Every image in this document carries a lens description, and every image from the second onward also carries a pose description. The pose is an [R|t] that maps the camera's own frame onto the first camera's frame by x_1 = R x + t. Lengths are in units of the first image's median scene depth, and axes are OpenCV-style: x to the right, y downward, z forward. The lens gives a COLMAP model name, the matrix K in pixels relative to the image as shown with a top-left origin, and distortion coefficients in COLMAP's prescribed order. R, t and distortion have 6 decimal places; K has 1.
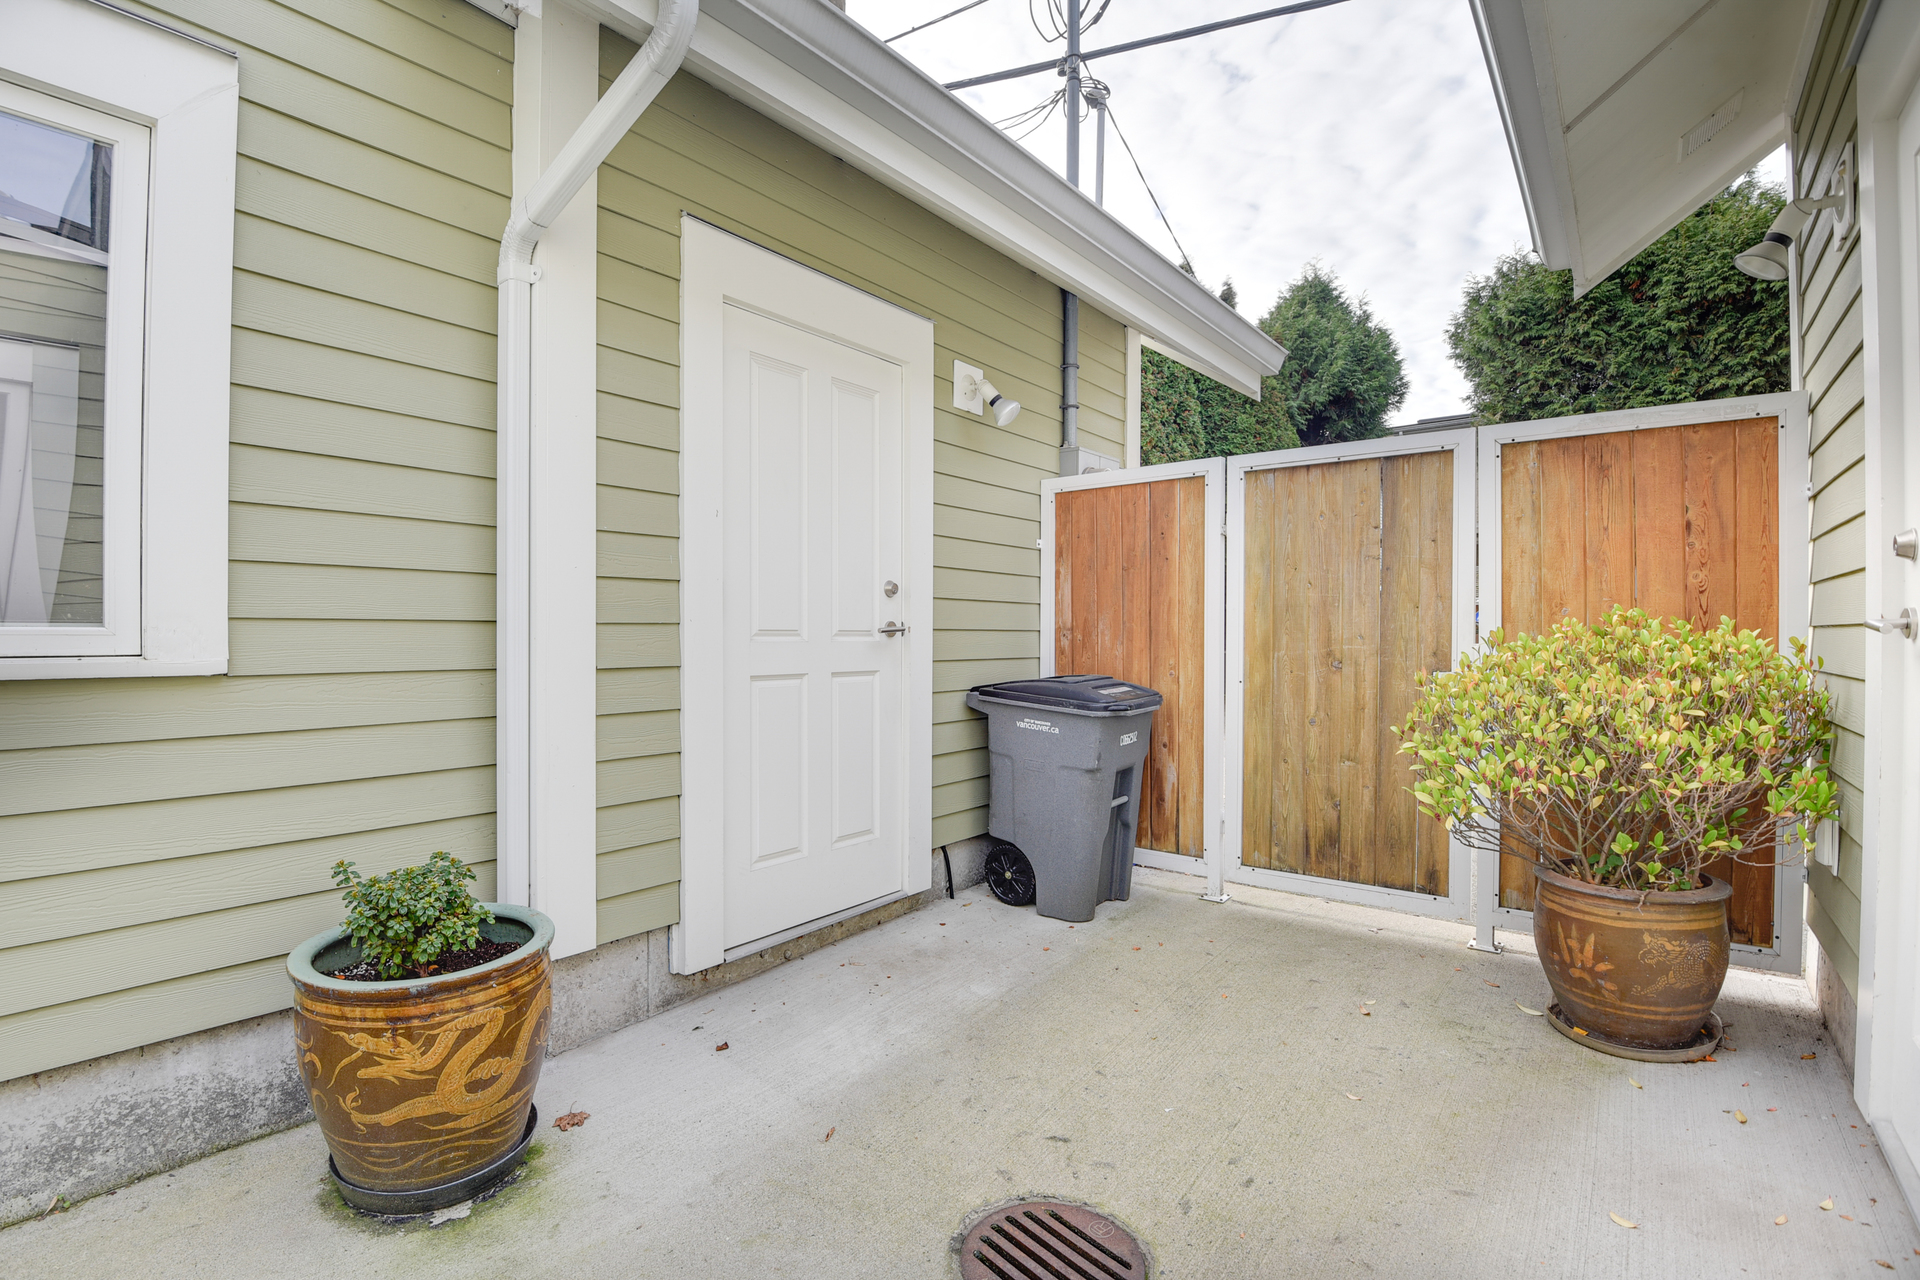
lens RADIAL K [[871.8, 0, 959.7], [0, 871.8, 631.3], [0, 0, 1]] dist [-0.001704, -0.000071]
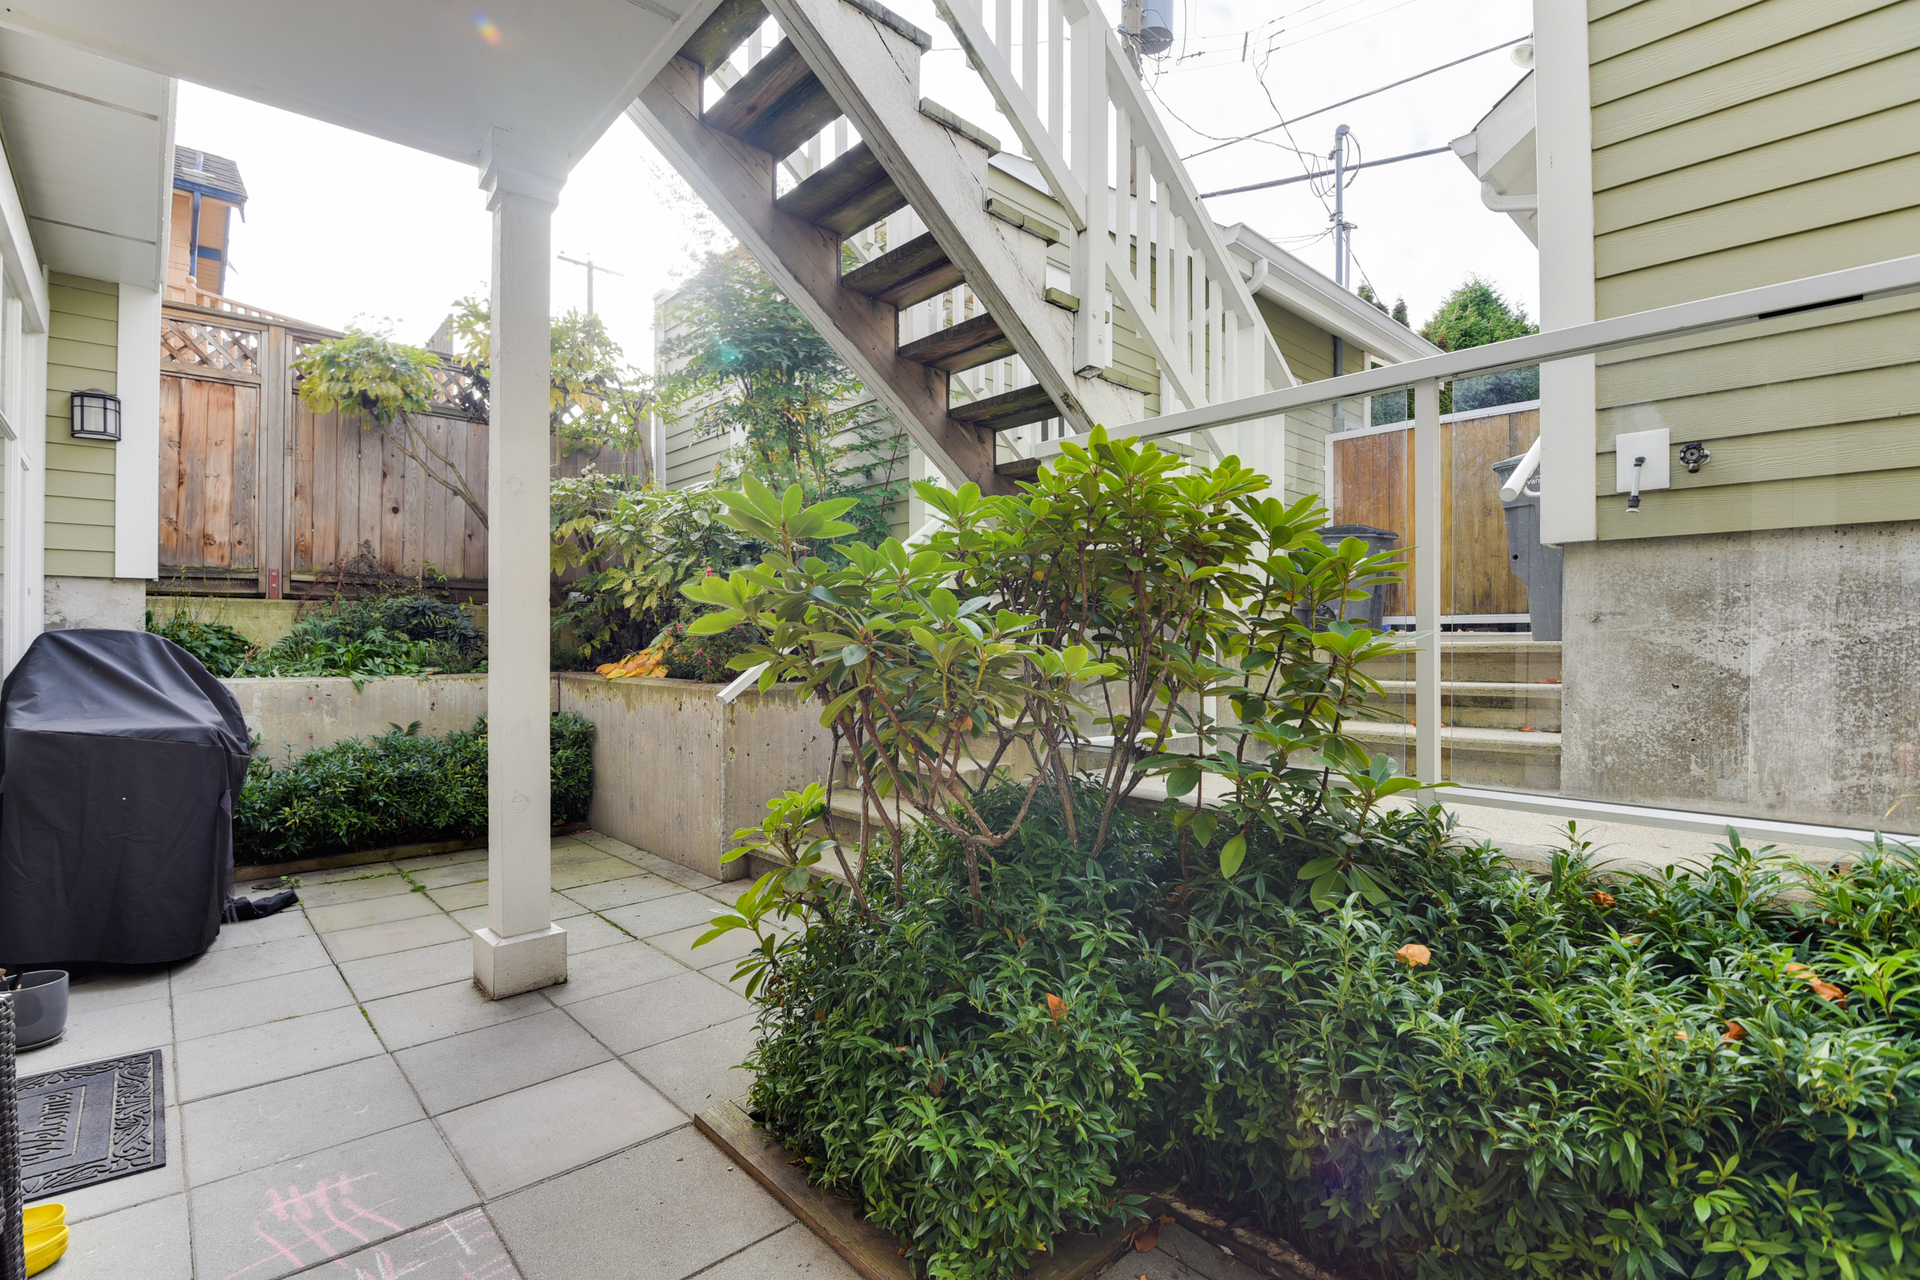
lens RADIAL K [[871.8, 0, 962.0], [0, 871.8, 641.7], [0, 0, 1]] dist [-0.001704, -0.000071]
pose [[0.989335, -0.003582, -0.145615, -0.143847], [0.003525, 0.999994, -0.000648, 0.096283], [0.145616, 0.000128, 0.989341, -0.349981]]
